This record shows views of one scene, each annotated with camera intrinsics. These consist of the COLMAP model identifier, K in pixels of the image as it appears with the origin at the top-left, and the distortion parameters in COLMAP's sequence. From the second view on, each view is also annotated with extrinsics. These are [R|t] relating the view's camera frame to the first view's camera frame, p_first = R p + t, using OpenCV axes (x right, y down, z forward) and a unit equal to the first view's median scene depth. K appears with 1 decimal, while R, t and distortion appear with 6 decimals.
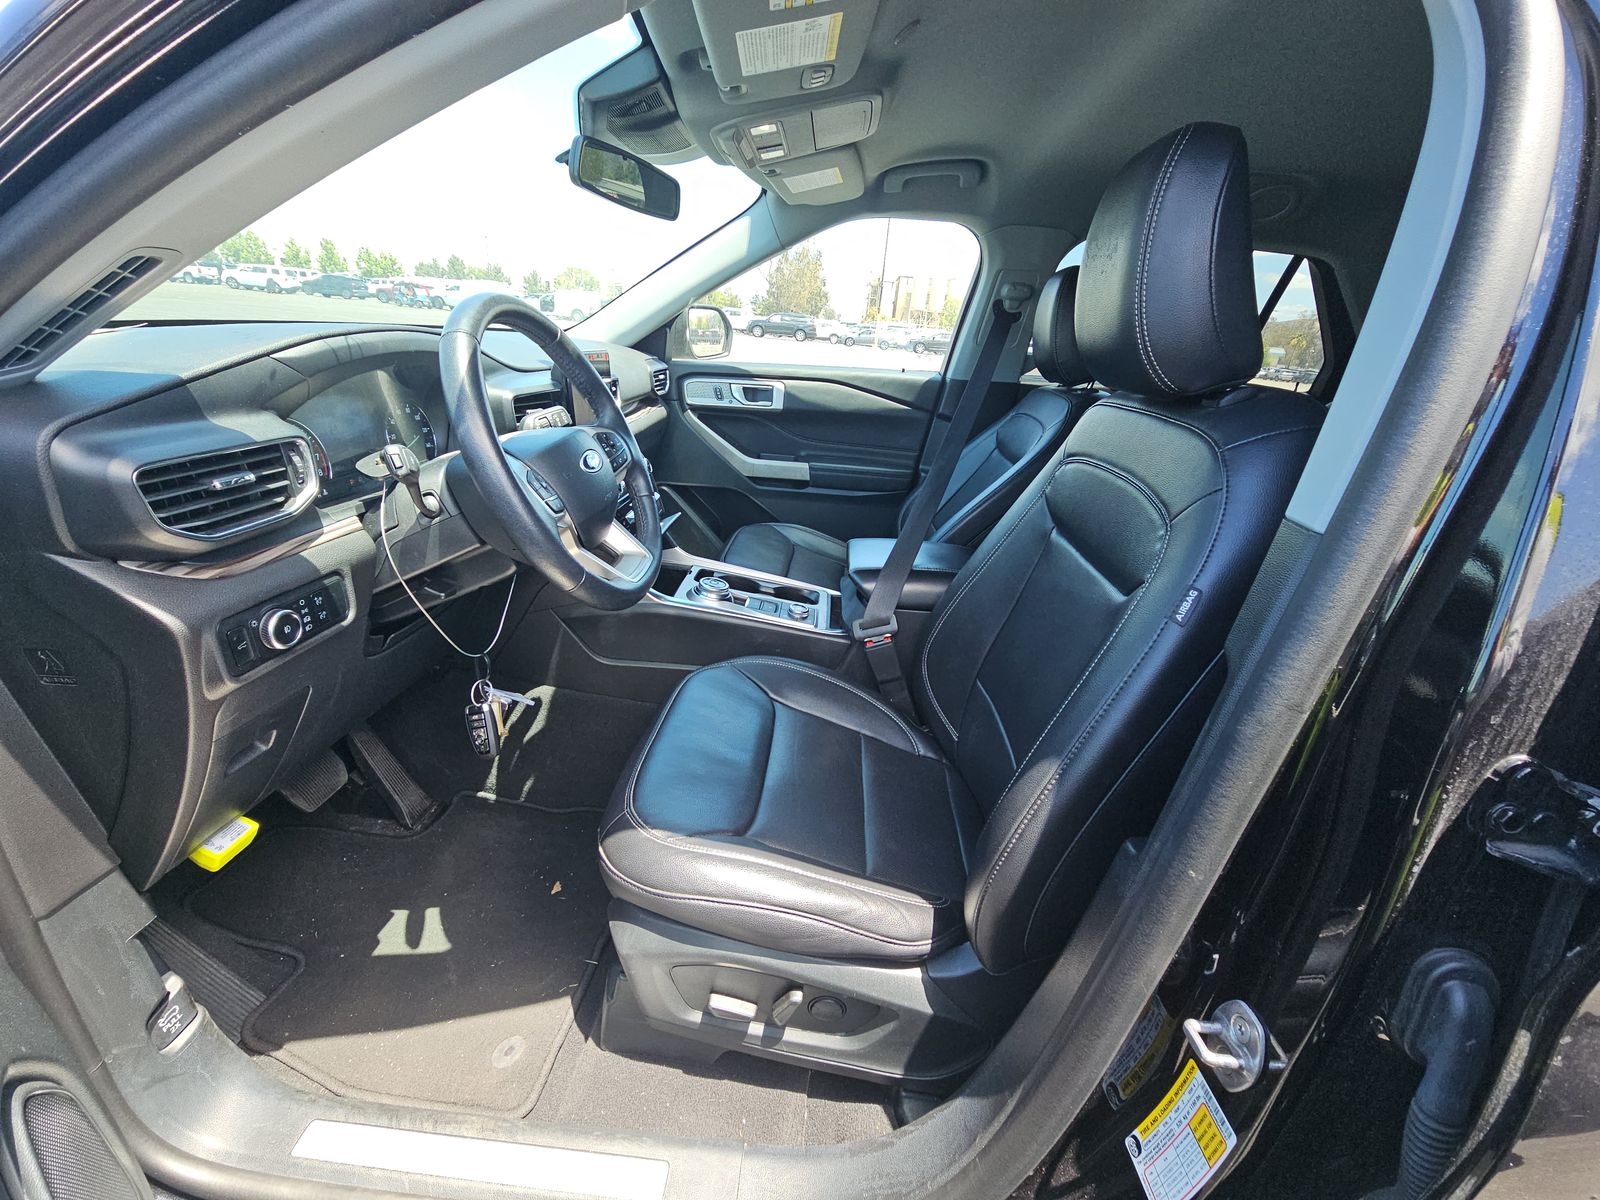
lens RADIAL K [[649.2, 0, 798.1], [0, 649.2, 603.1], [0, 0, 1]] dist [0.028655, -0.021130]
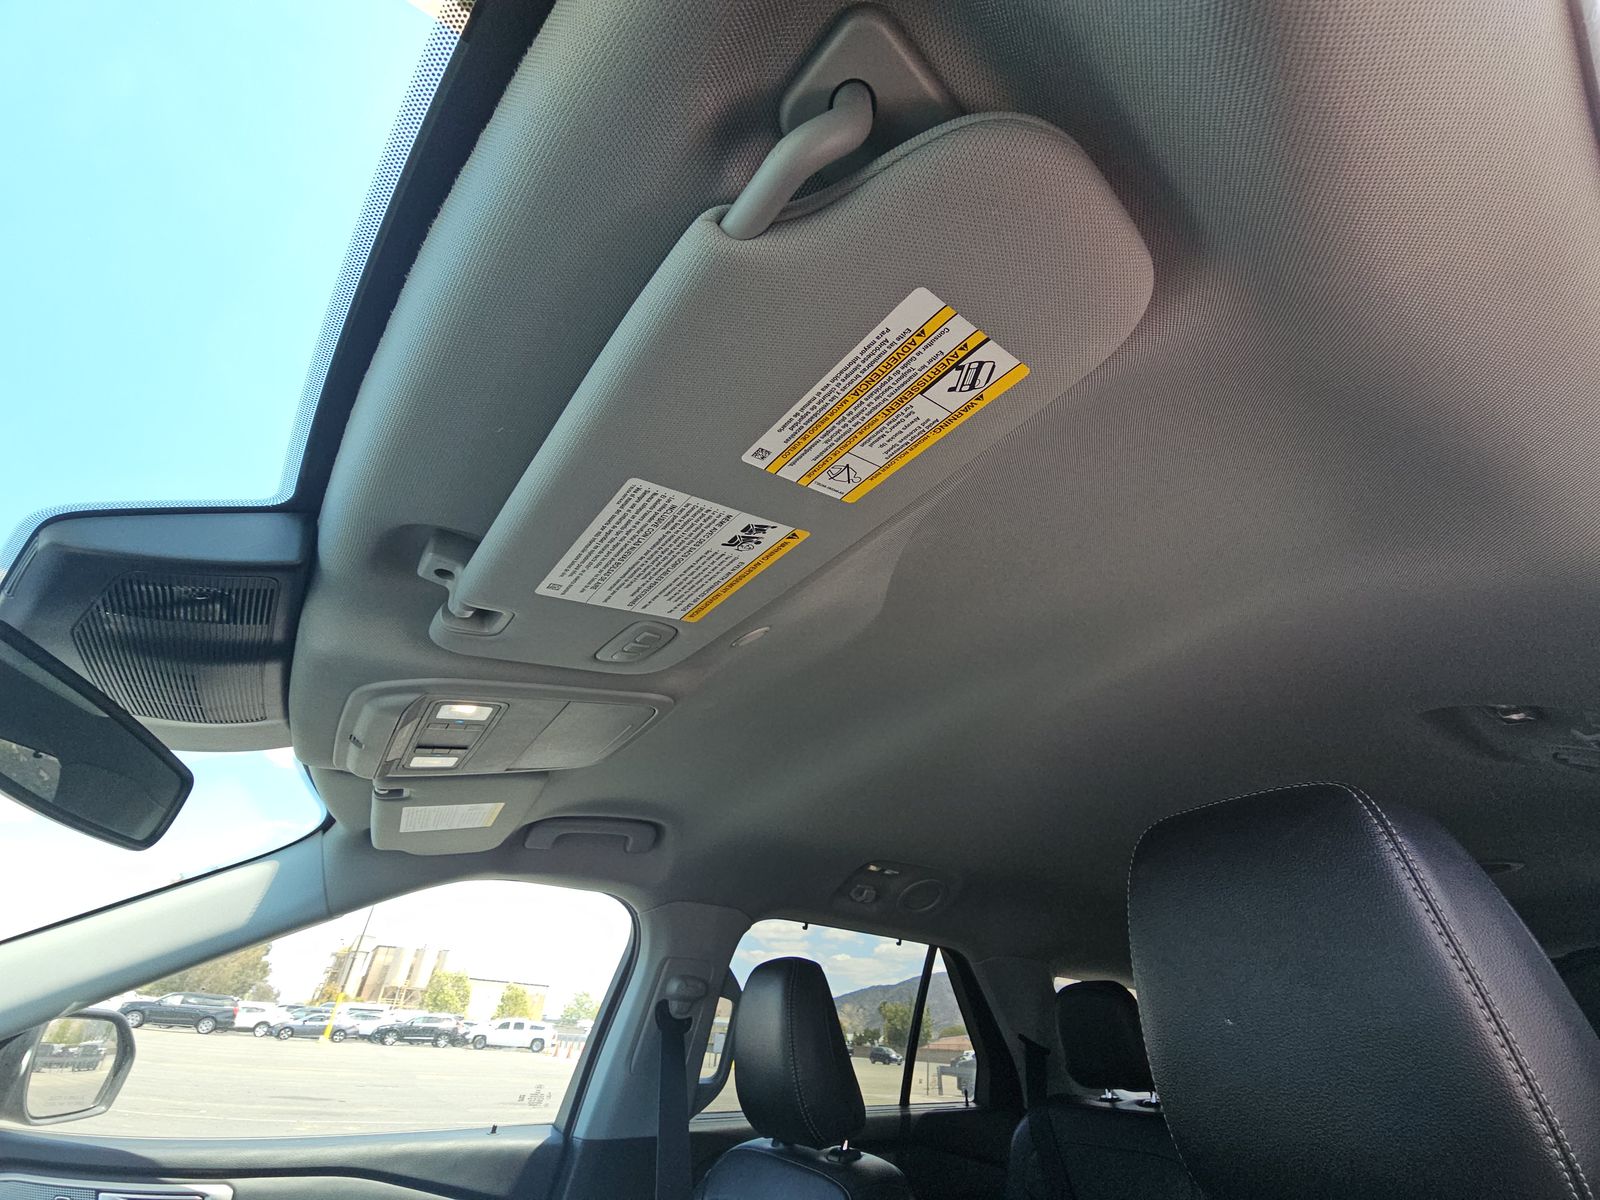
lens RADIAL K [[649.2, 0, 798.1], [0, 649.2, 603.1], [0, 0, 1]] dist [0.028655, -0.021130]
pose [[0.786939, 0.300927, 0.538675, -0.089820], [0.261282, 0.628360, -0.732731, -0.180095], [-0.558980, 0.717361, 0.415854, 0.321577]]
